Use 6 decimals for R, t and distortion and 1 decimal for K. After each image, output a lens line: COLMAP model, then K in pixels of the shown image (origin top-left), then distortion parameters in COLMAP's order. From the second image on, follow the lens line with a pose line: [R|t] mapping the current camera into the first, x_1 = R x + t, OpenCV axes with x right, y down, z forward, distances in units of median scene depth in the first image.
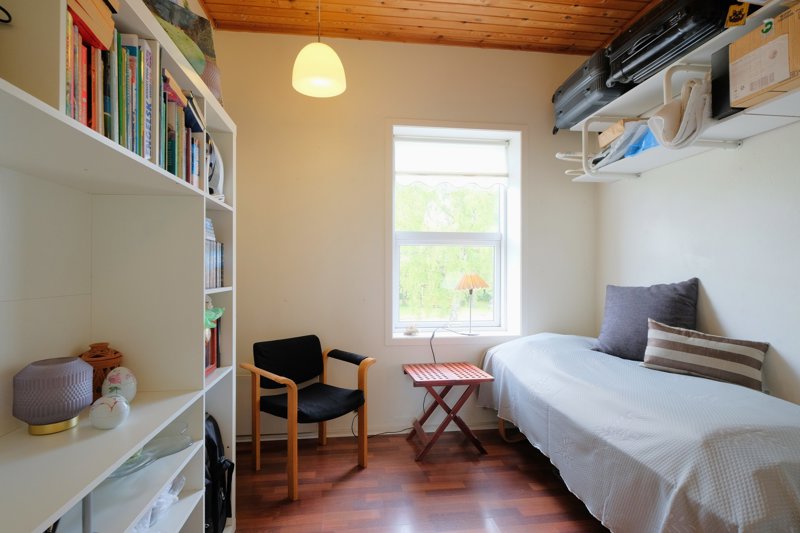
lens RADIAL K [[389.6, 0, 399.2], [0, 389.6, 268.1], [0, 0, 1]] dist [-0.000902, -0.000180]
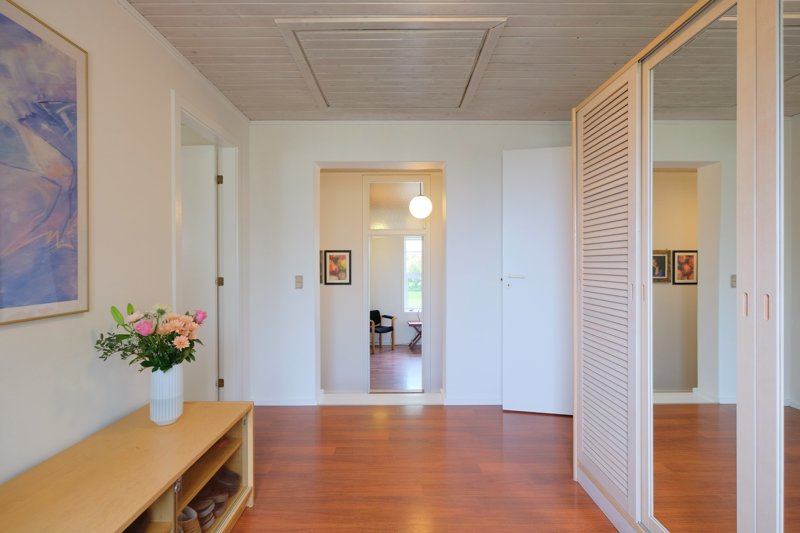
lens RADIAL K [[373.9, 0, 400.0], [0, 373.9, 266.6], [0, 0, 1]] dist [-0.000149, -0.000033]
pose [[0.992578, -0.009064, -0.121270, 0.322485], [0.009611, 0.999946, 0.003924, -0.183313], [0.121228, -0.005061, 0.992612, -1.940404]]
